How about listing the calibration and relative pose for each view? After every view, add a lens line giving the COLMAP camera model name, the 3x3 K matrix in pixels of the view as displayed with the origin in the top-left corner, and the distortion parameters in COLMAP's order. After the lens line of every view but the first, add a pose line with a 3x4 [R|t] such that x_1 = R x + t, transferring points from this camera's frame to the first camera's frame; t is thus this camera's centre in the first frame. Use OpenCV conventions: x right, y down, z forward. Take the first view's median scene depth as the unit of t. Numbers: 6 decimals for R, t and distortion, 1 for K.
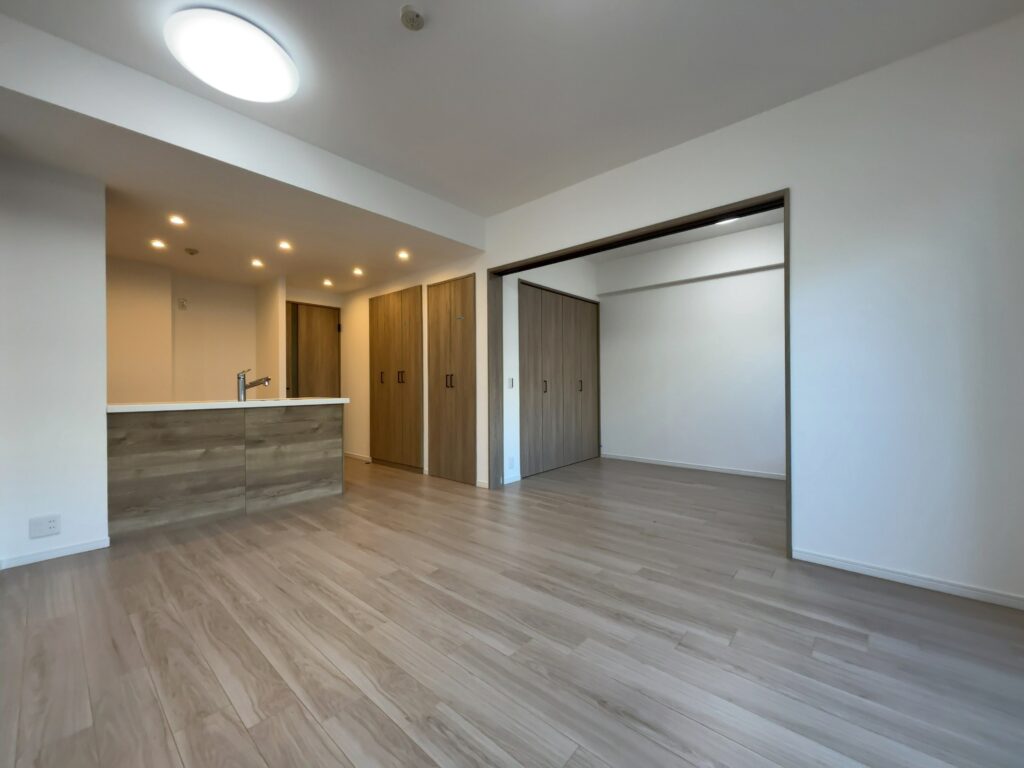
lens RADIAL K [[410.7, 0, 509.9], [0, 410.7, 385.5], [0, 0, 1]] dist [-0.002666, -0.000551]
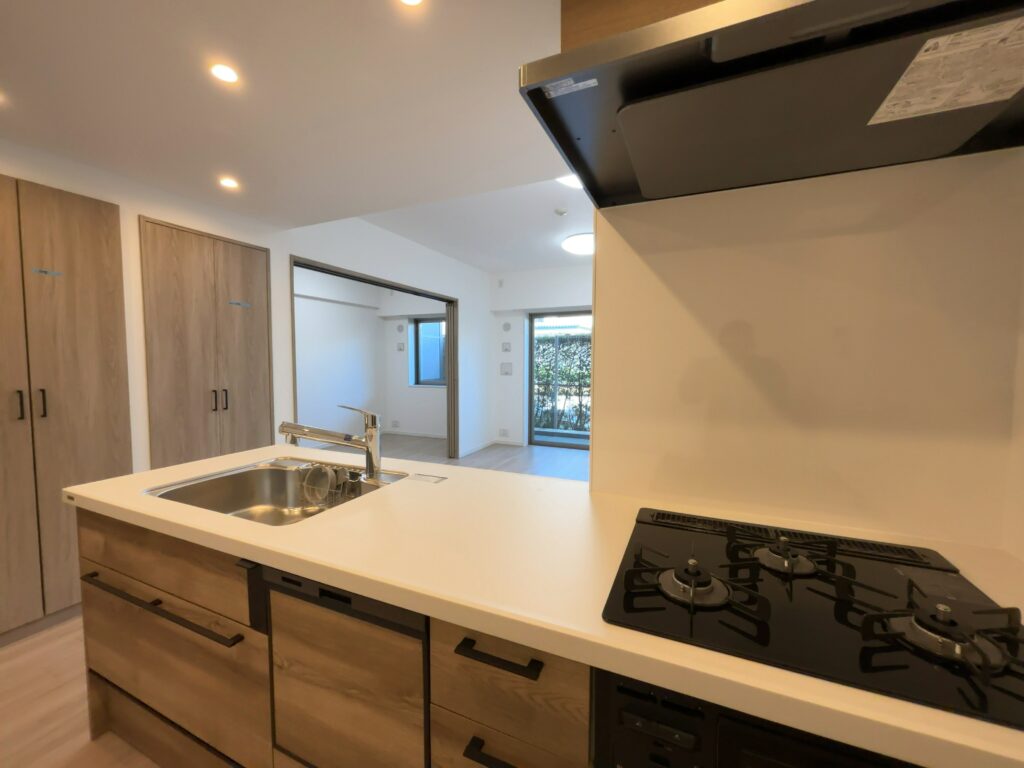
lens RADIAL K [[408.3, 0, 511.1], [0, 408.3, 382.3], [0, 0, 1]] dist [0.000158, -0.000247]
pose [[-0.286265, -0.044086, 0.957136, -1.173775], [0.002664, 0.998900, 0.046806, -0.088664], [-0.958147, 0.015949, -0.285832, 1.017648]]
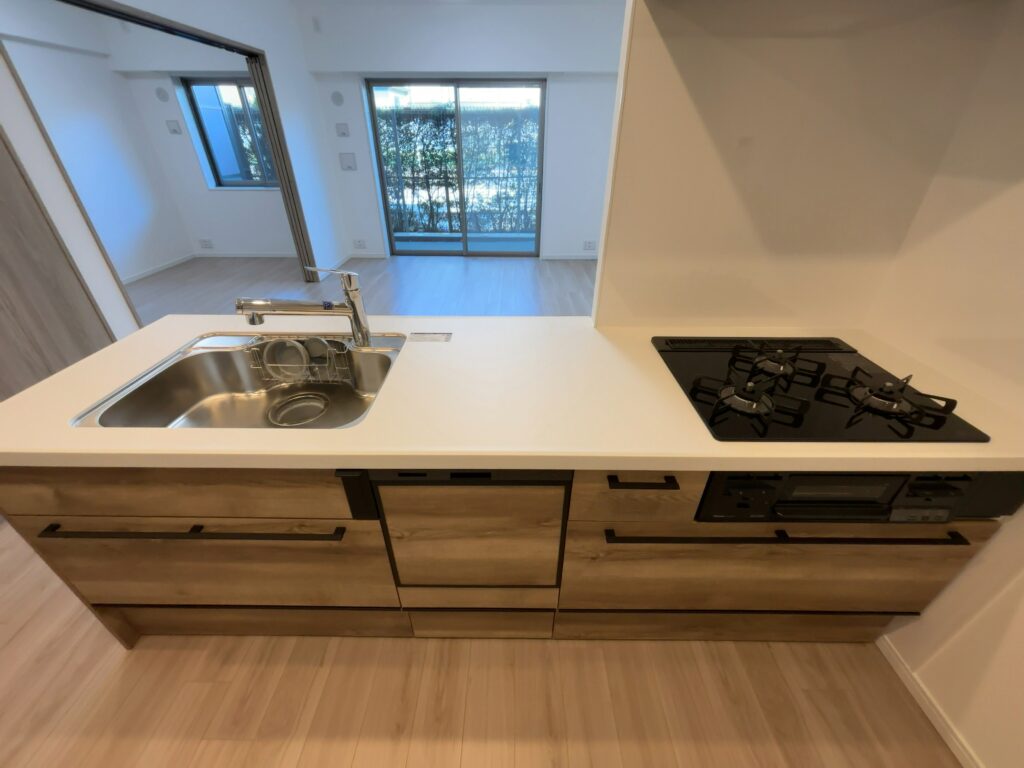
lens RADIAL K [[410.7, 0, 509.9], [0, 410.7, 385.5], [0, 0, 1]] dist [-0.002666, -0.000551]
pose [[-0.649985, -0.391853, 0.651130, -1.068010], [0.003234, 0.855376, 0.517997, -0.139203], [-0.759940, 0.338796, -0.554714, 1.173610]]
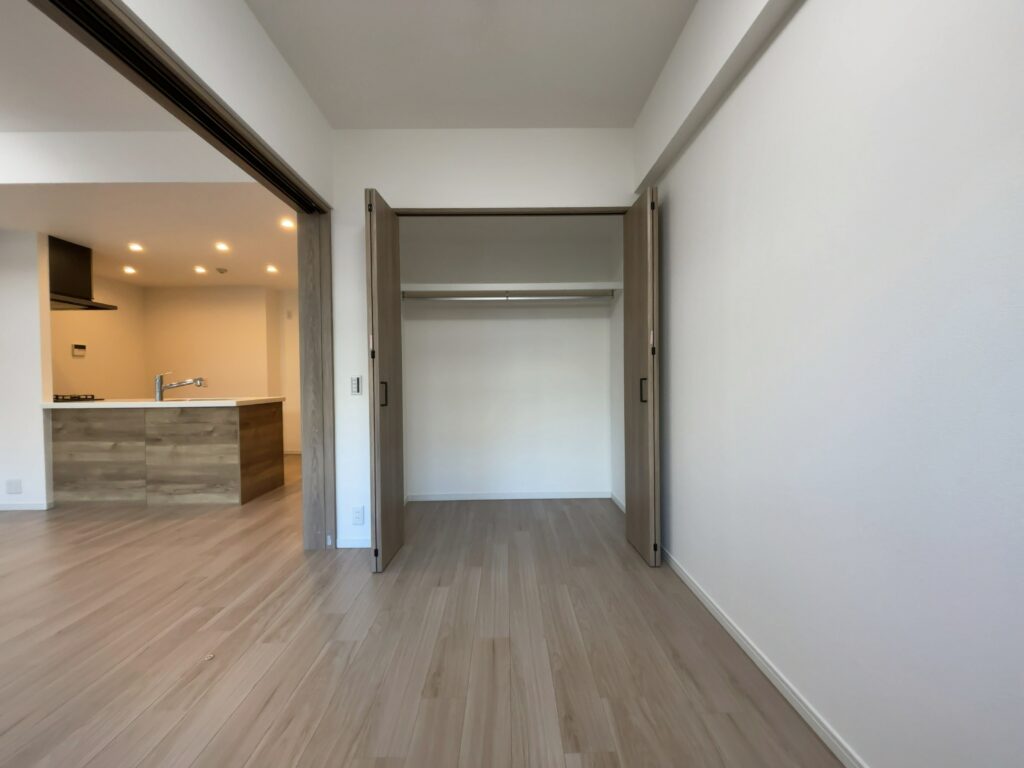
lens RADIAL K [[412.3, 0, 509.4], [0, 412.3, 382.2], [0, 0, 1]] dist [0.001423, 0.000081]
pose [[0.663290, 0.009994, -0.748296, 0.810643], [0.004932, 0.999831, 0.017725, -0.027442], [0.748347, -0.015447, 0.663128, 1.006759]]
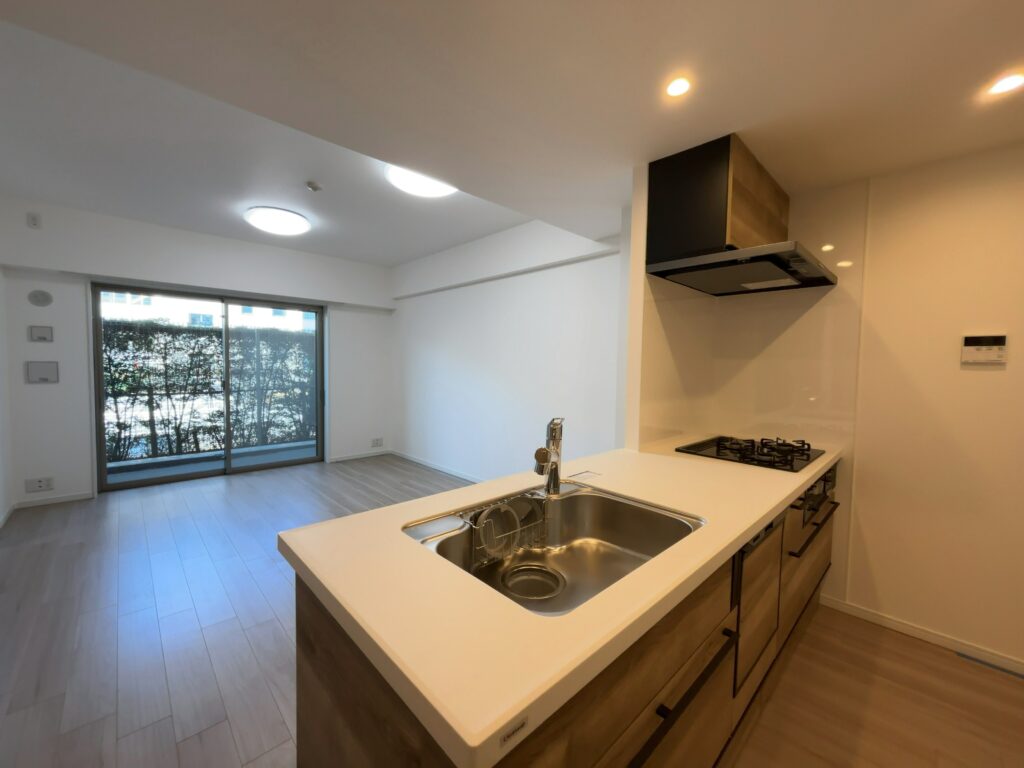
lens RADIAL K [[408.8, 0, 509.6], [0, 408.8, 383.1], [0, 0, 1]] dist [0.010840, -0.000168]
pose [[-0.995947, -0.012567, 0.089062, -0.664173], [-0.008299, 0.998807, 0.048126, -0.096655], [-0.089560, 0.047191, -0.994863, 1.481438]]
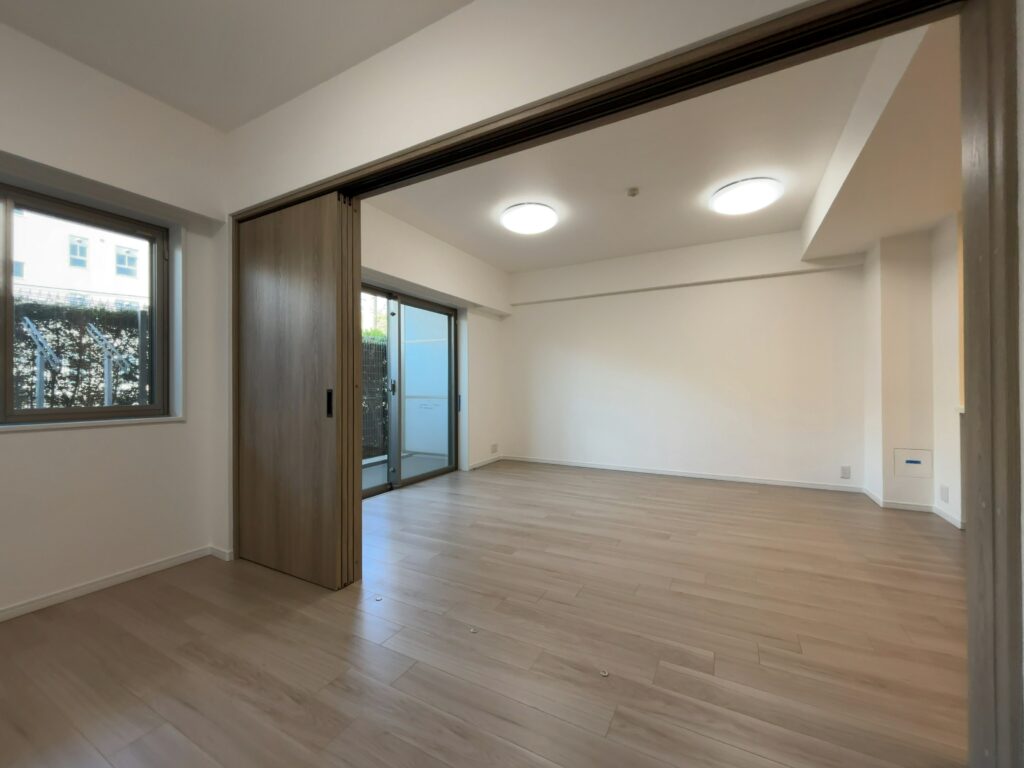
lens RADIAL K [[408.8, 0, 509.6], [0, 408.8, 383.1], [0, 0, 1]] dist [0.010840, -0.000168]
pose [[-0.974040, 0.011661, -0.226077, 0.412078], [0.012343, 0.999923, -0.001601, -0.024724], [0.226041, -0.004350, -0.974108, 1.500286]]
